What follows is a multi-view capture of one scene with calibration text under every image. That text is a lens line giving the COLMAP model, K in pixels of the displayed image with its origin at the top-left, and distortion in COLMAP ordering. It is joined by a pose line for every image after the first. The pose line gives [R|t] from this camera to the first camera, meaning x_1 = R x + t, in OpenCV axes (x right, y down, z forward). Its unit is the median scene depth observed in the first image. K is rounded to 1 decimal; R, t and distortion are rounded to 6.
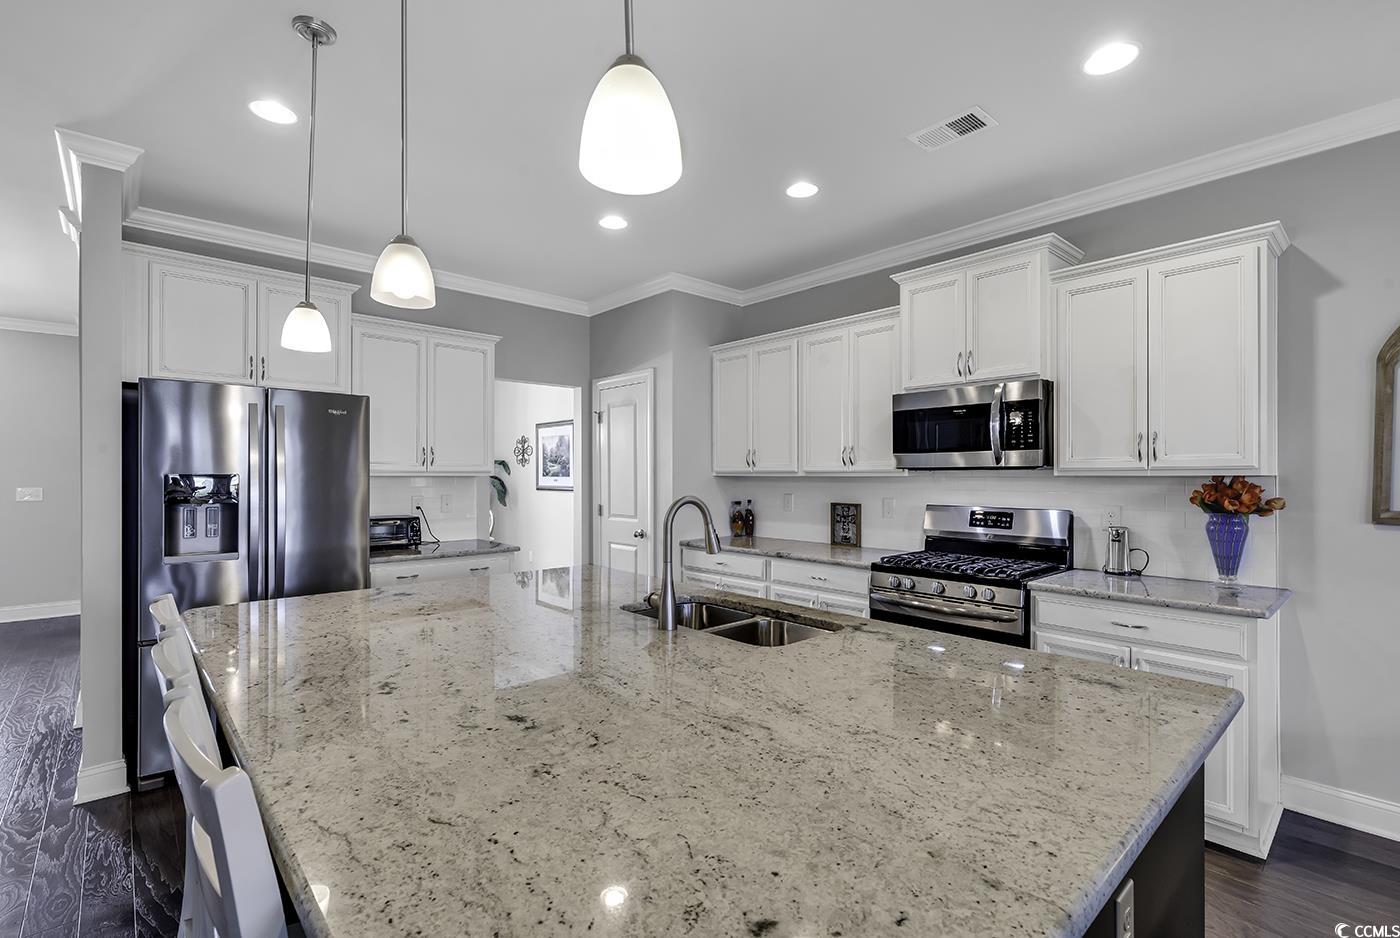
lens RADIAL K [[634.0, 0, 702.2], [0, 634.0, 475.7], [0, 0, 1]] dist [0.005784, 0.000934]
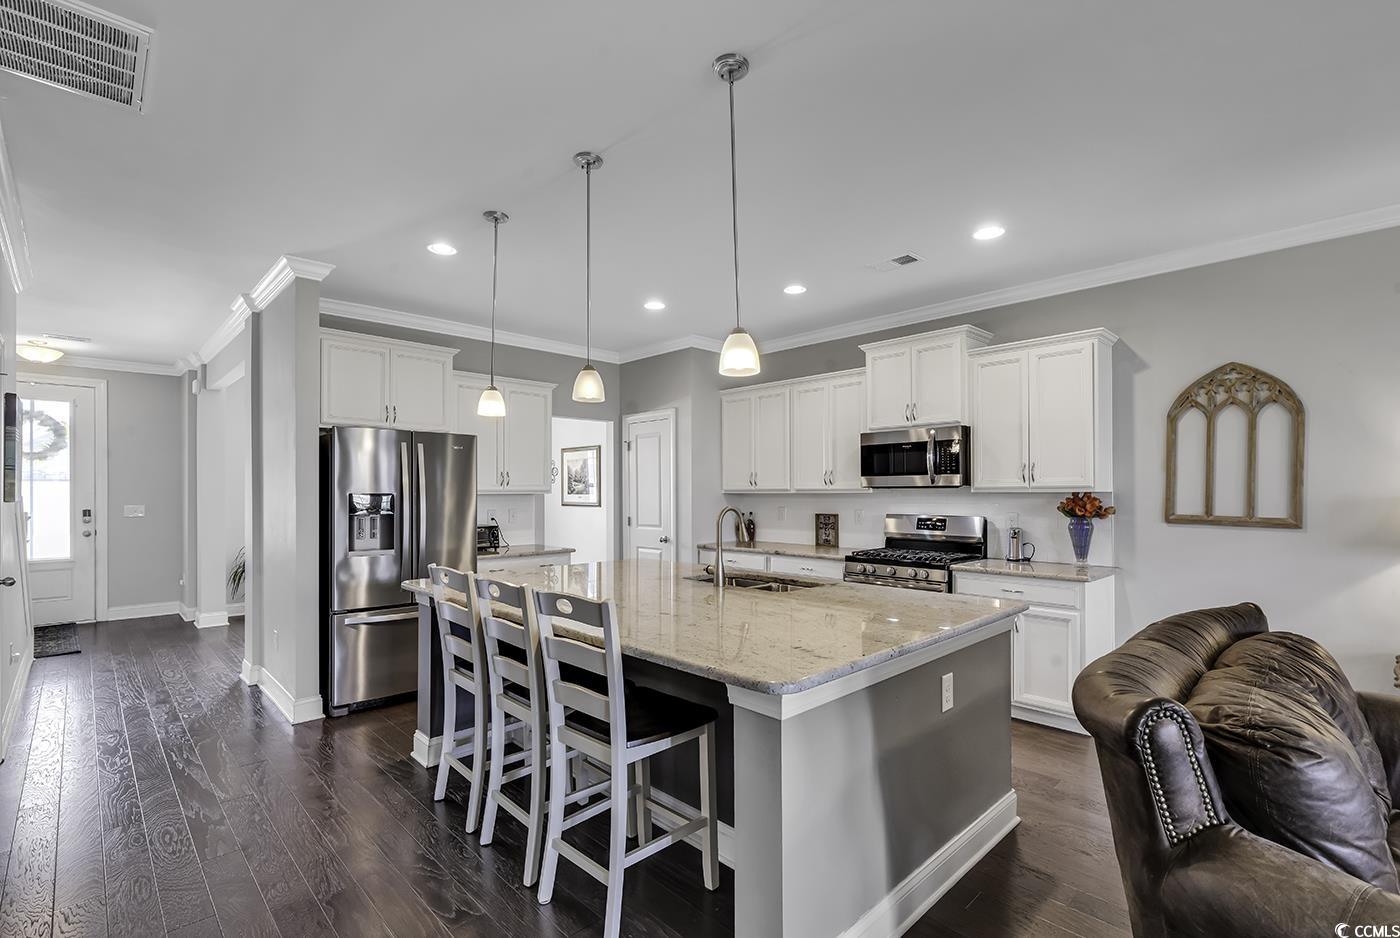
lens RADIAL K [[634.0, 0, 707.1], [0, 634.0, 489.5], [0, 0, 1]] dist [0.005784, 0.000934]
pose [[0.999416, -0.003479, 0.033981, -0.080196], [0.003632, 0.999984, -0.004438, -0.001864], [-0.033965, 0.004559, 0.999413, -0.369680]]
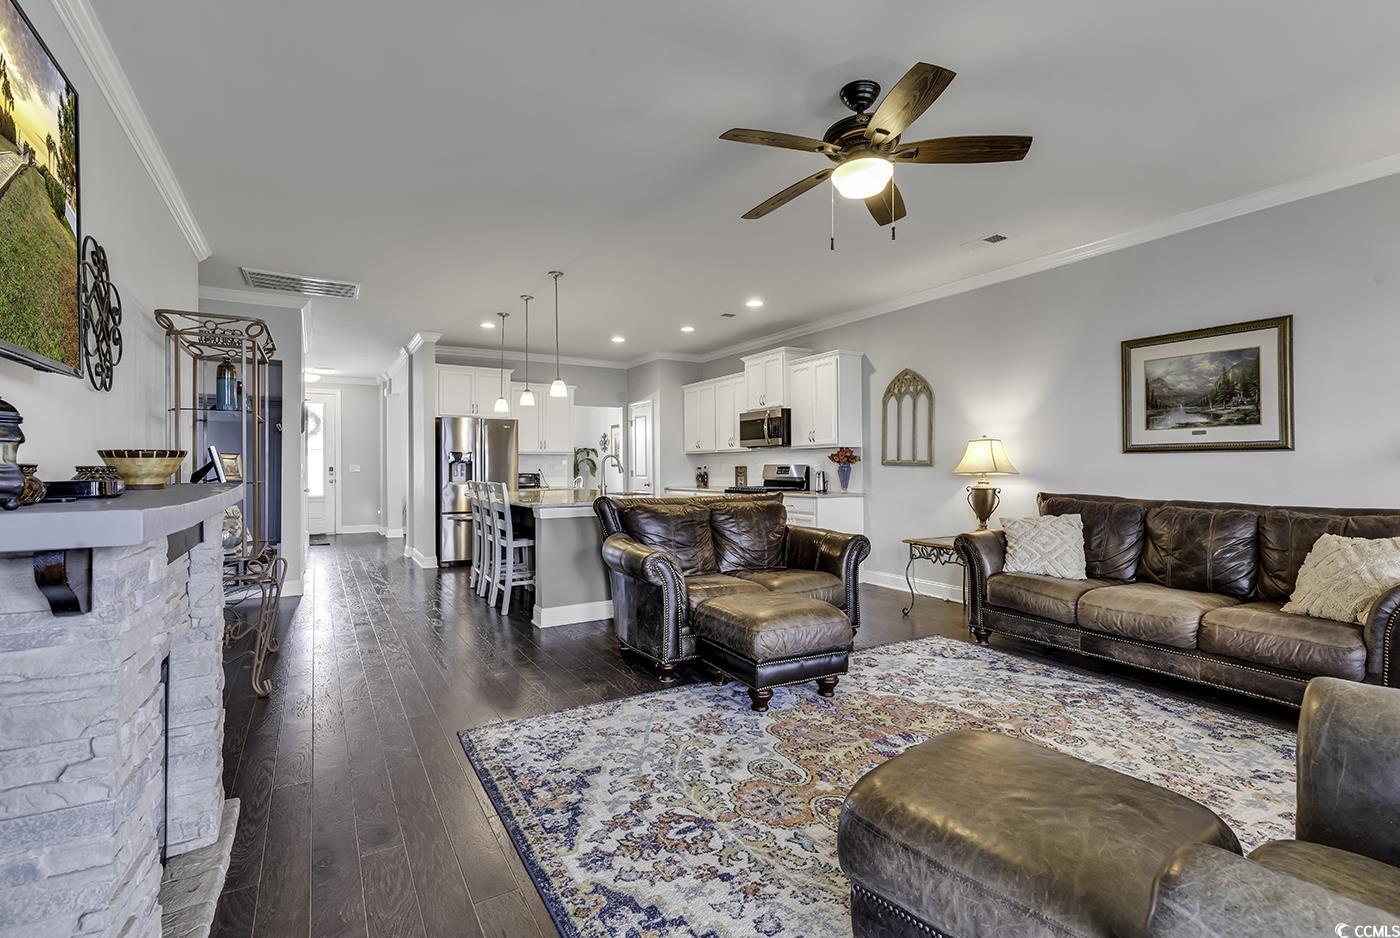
lens RADIAL K [[634.0, 0, 698.4], [0, 634.0, 463.8], [0, 0, 1]] dist [0.005784, 0.000934]
pose [[0.979734, -0.007012, -0.200178, 0.623394], [0.006023, 0.999966, -0.005552, 0.058520], [0.200210, 0.004234, 0.979744, -1.211236]]
